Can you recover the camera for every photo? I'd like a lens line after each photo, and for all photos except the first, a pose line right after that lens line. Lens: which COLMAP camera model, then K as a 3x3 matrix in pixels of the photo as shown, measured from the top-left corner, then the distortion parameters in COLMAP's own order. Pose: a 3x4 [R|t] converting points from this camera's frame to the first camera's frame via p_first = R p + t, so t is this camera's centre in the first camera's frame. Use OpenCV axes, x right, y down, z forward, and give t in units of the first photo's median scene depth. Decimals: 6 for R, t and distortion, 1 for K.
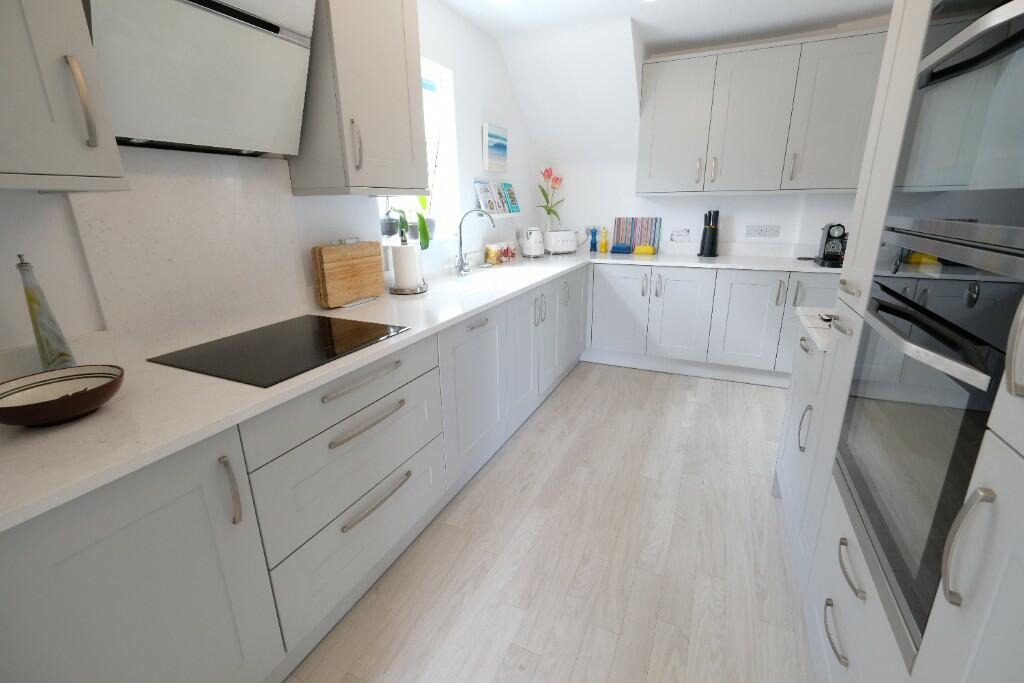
lens RADIAL K [[447.4, 0, 510.8], [0, 447.4, 339.0], [0, 0, 1]] dist [0.002609, -0.000059]
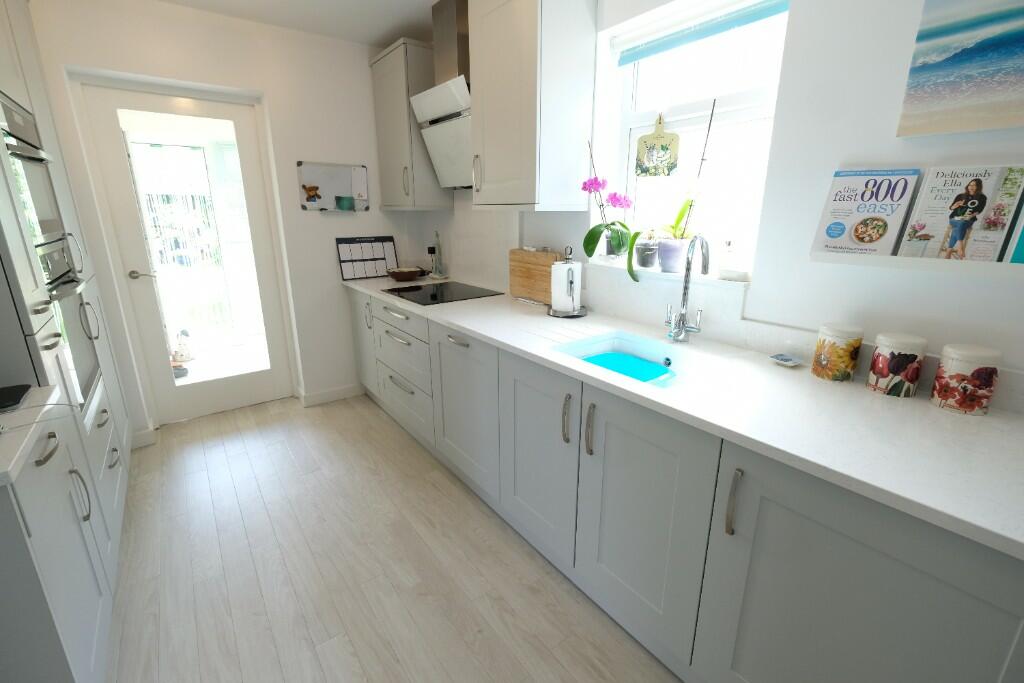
lens RADIAL K [[447.4, 0, 511.7], [0, 447.4, 336.4], [0, 0, 1]] dist [0.002609, -0.000059]
pose [[-0.469454, 0.257162, -0.844678, 0.619898], [-0.248551, 0.879473, 0.405895, -0.416471], [0.847251, 0.400494, -0.348954, 1.266945]]
